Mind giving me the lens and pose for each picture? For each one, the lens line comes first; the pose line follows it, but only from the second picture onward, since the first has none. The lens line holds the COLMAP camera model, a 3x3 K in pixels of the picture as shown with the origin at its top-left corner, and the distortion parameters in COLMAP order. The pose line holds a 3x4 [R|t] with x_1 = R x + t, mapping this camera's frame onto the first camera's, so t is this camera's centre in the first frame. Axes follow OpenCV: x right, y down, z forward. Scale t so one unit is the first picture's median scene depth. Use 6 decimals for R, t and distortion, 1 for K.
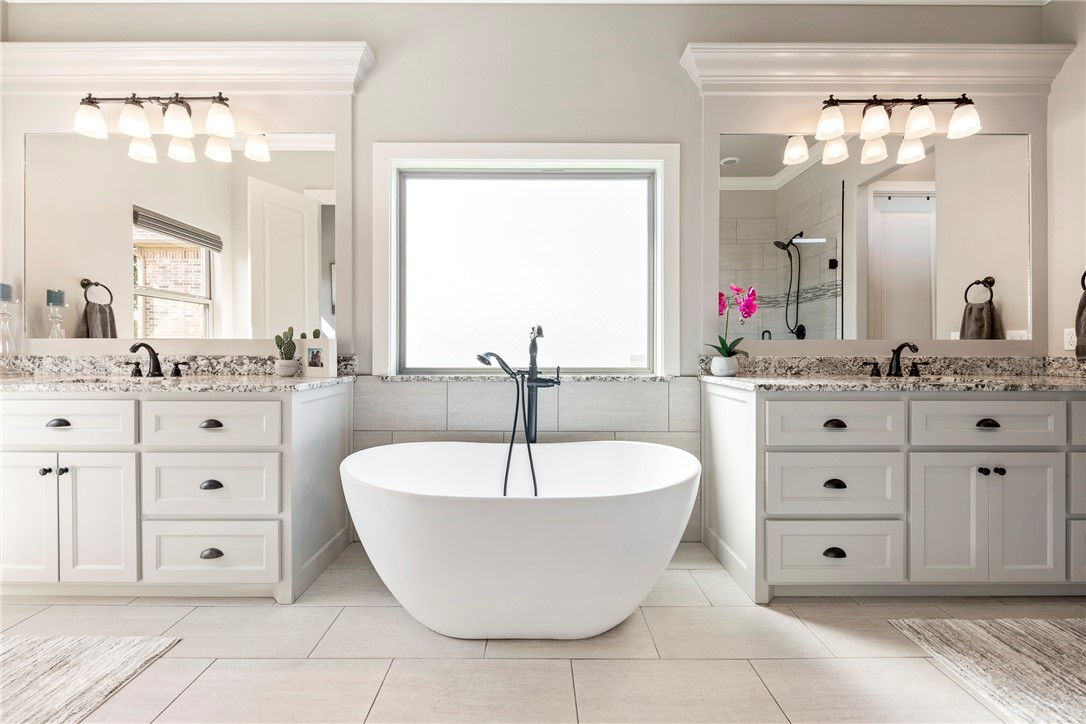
lens RADIAL K [[450.1, 0, 538.2], [0, 450.1, 343.8], [0, 0, 1]] dist [-0.002181, -0.000578]
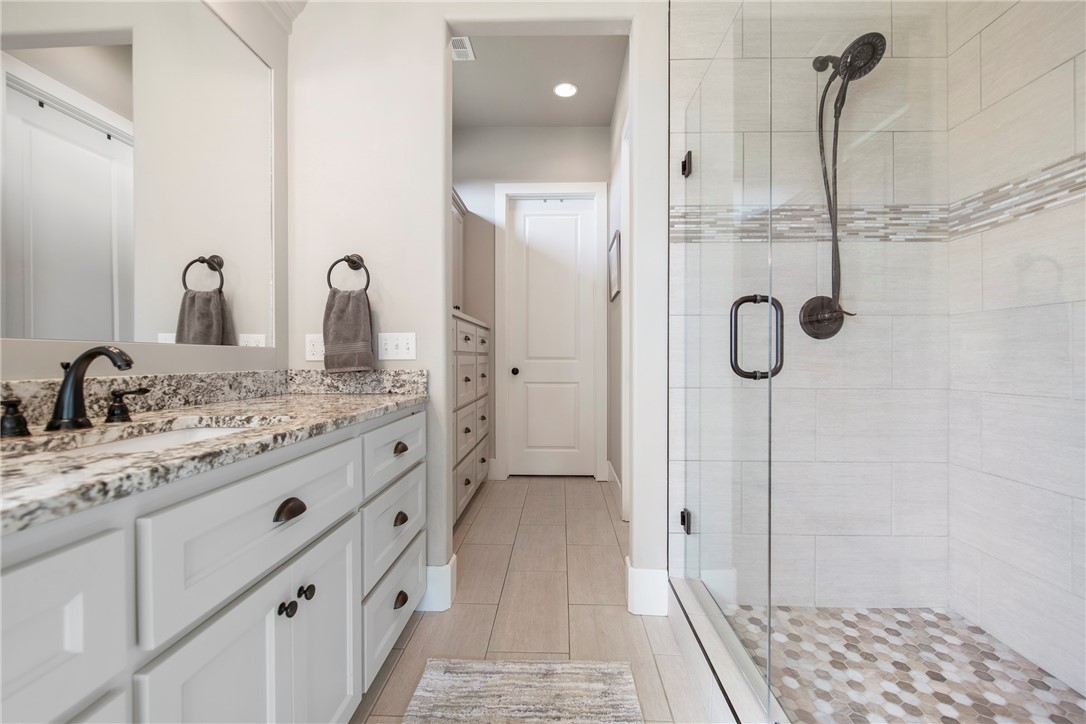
lens RADIAL K [[441.5, 0, 543.0], [0, 441.5, 362.0], [0, 0, 1]] dist [-0.002369, -0.000574]
pose [[0.045964, -0.011199, 0.998880, 0.397282], [-0.010366, 0.999878, 0.011687, 0.002496], [-0.998889, -0.010891, 0.045843, 0.530152]]
